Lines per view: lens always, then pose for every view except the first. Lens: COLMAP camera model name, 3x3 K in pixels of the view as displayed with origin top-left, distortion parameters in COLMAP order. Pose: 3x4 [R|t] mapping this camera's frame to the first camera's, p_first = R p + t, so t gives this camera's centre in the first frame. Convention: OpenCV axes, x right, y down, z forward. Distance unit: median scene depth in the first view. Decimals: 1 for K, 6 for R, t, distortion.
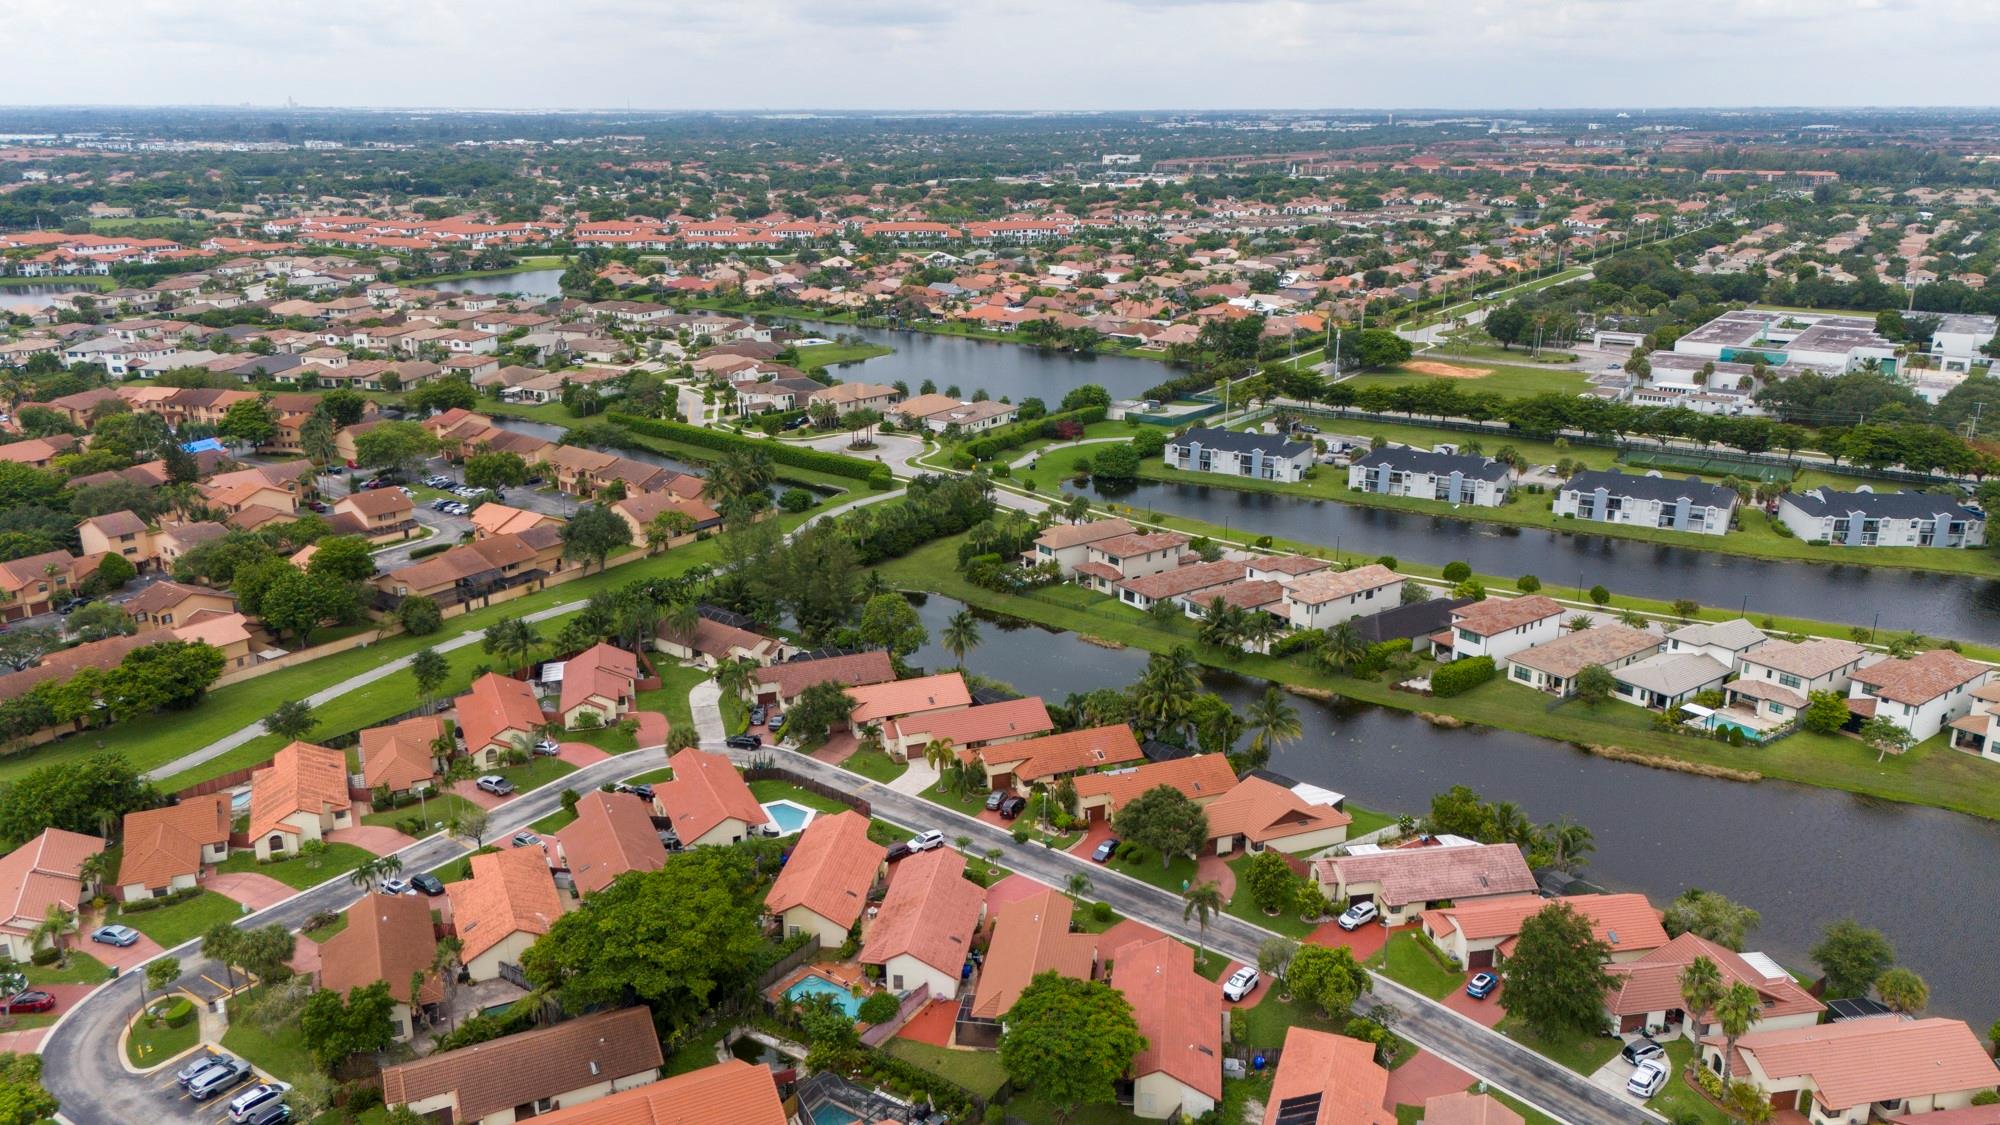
lens RADIAL K [[1475.7, 0, 1000.0], [0, 1475.7, 562.5], [0, 0, 1]] dist [0.074908, -0.080453]
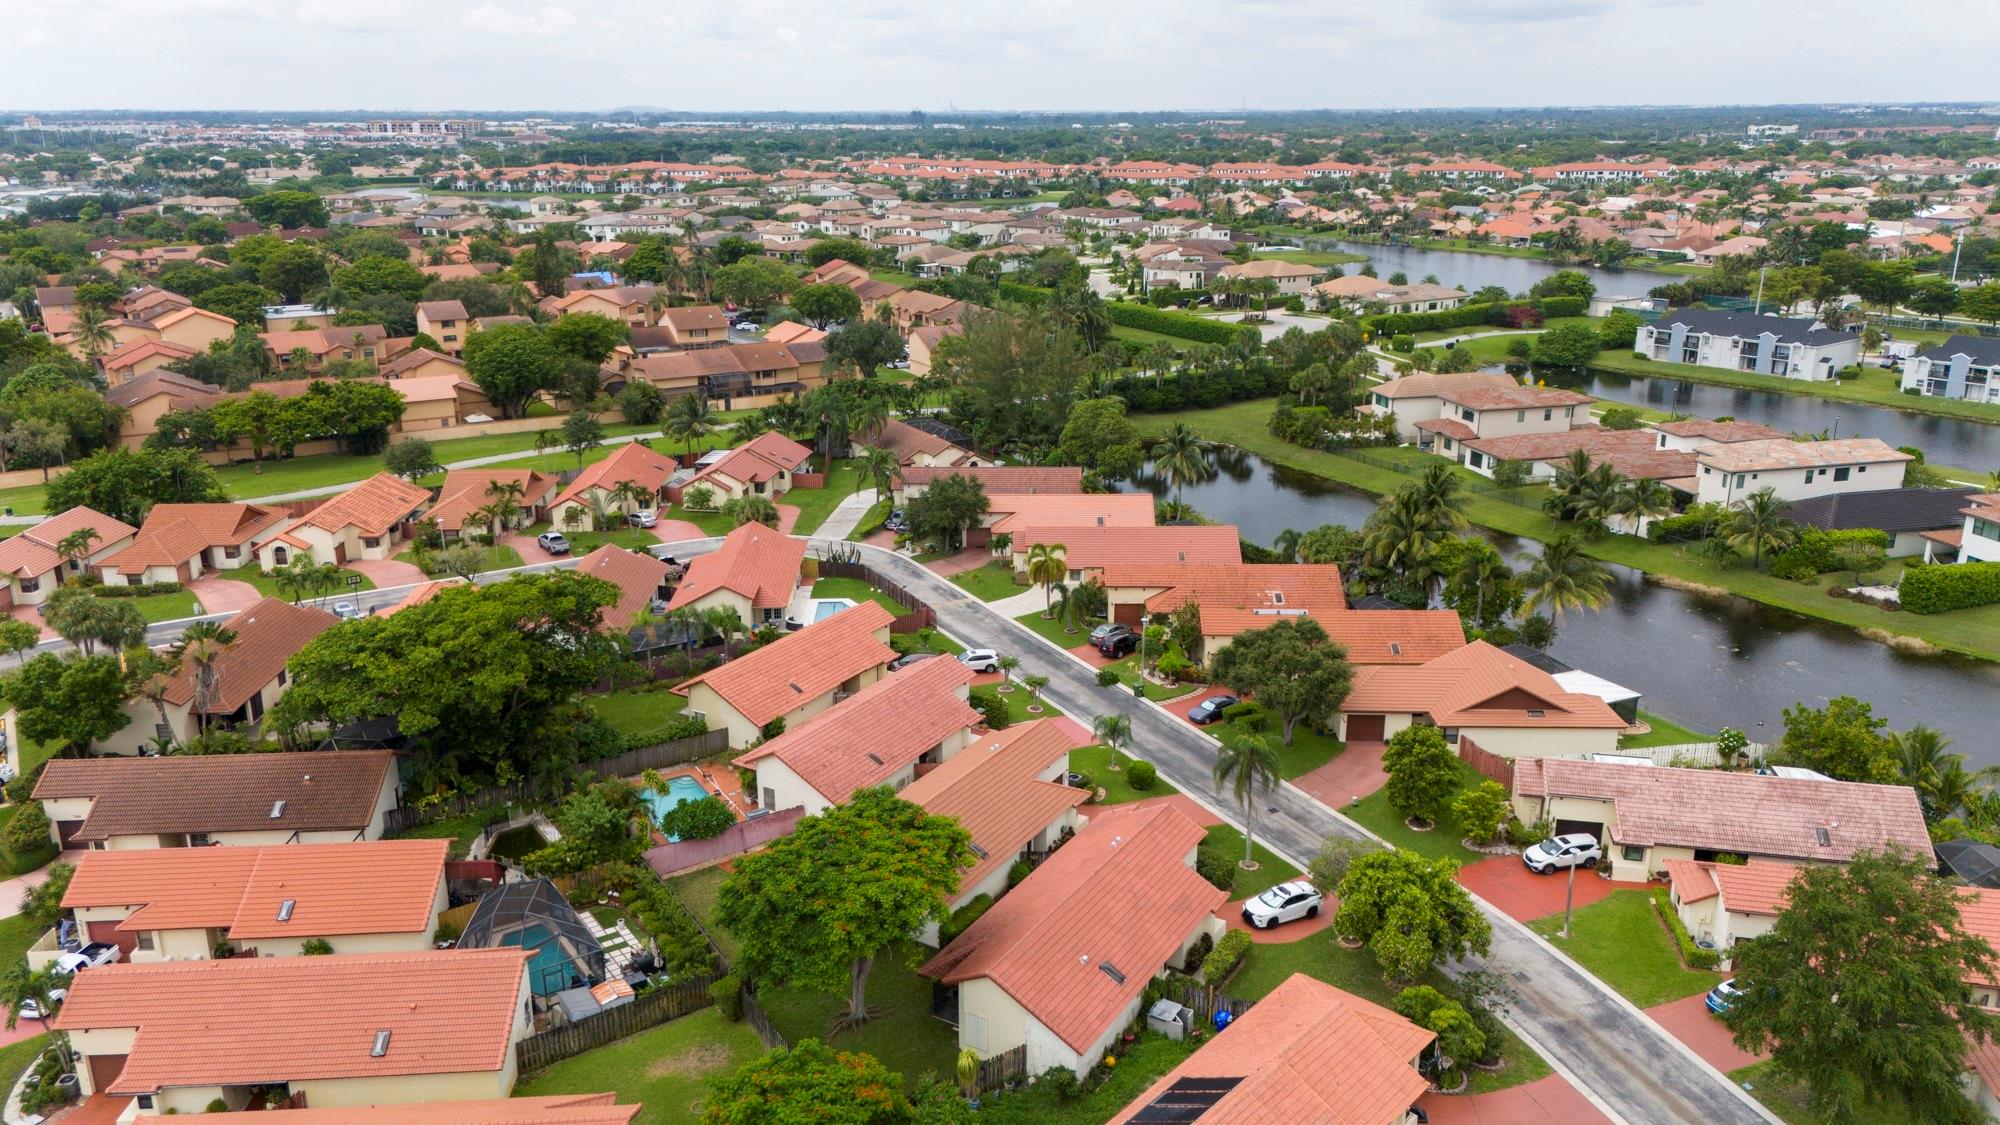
lens RADIAL K [[1475.7, 0, 1000.0], [0, 1475.7, 562.5], [0, 0, 1]] dist [0.074908, -0.080453]
pose [[0.921644, 0.110688, -0.371916, 0.164423], [-0.111799, 0.993556, 0.018649, 0.094346], [0.371583, 0.024392, 0.928079, 0.257159]]
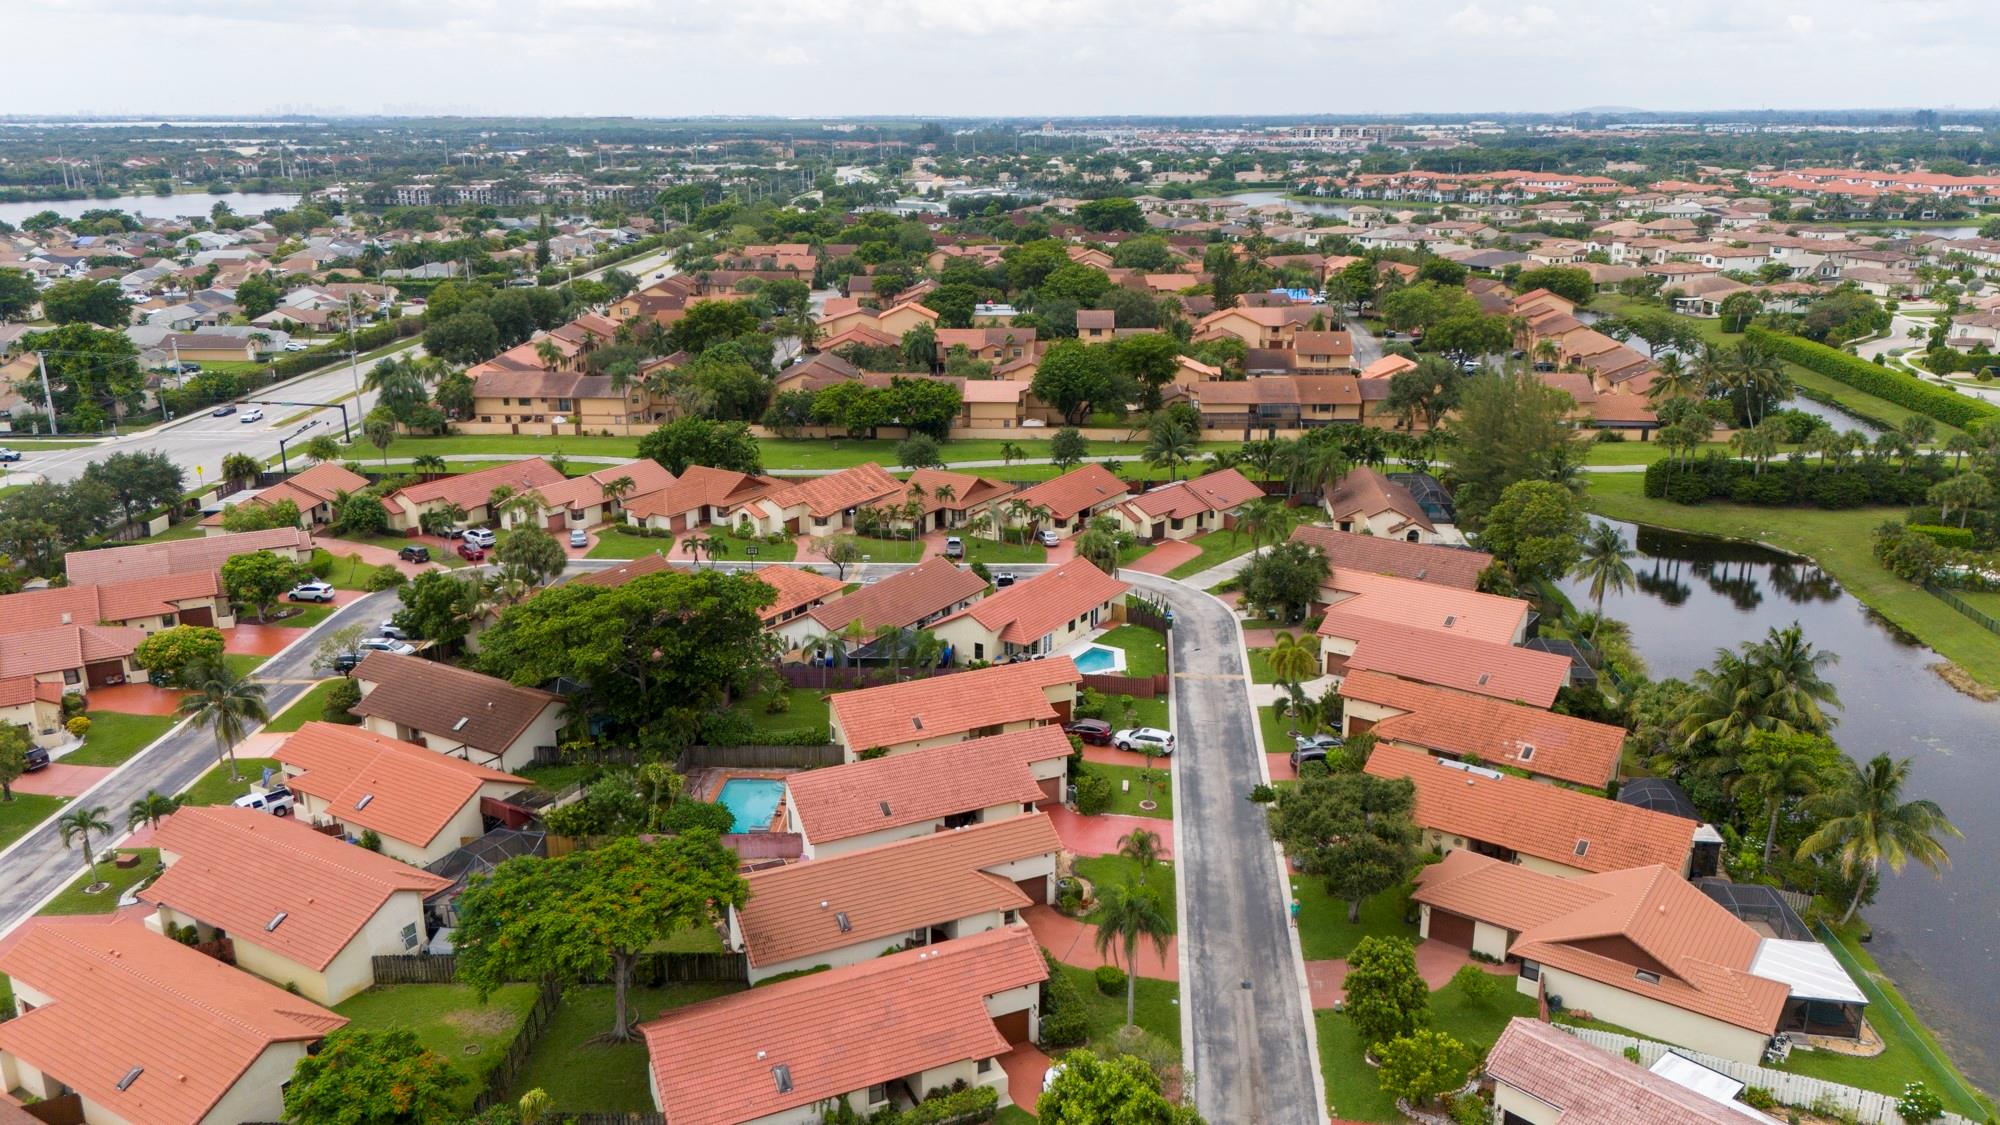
lens RADIAL K [[1475.7, 0, 1000.0], [0, 1475.7, 562.5], [0, 0, 1]] dist [0.074908, -0.080453]
pose [[0.539196, 0.242962, -0.806373, 0.326636], [-0.246671, 0.961052, 0.124626, 0.032078], [0.805246, 0.131711, 0.578128, 0.406728]]
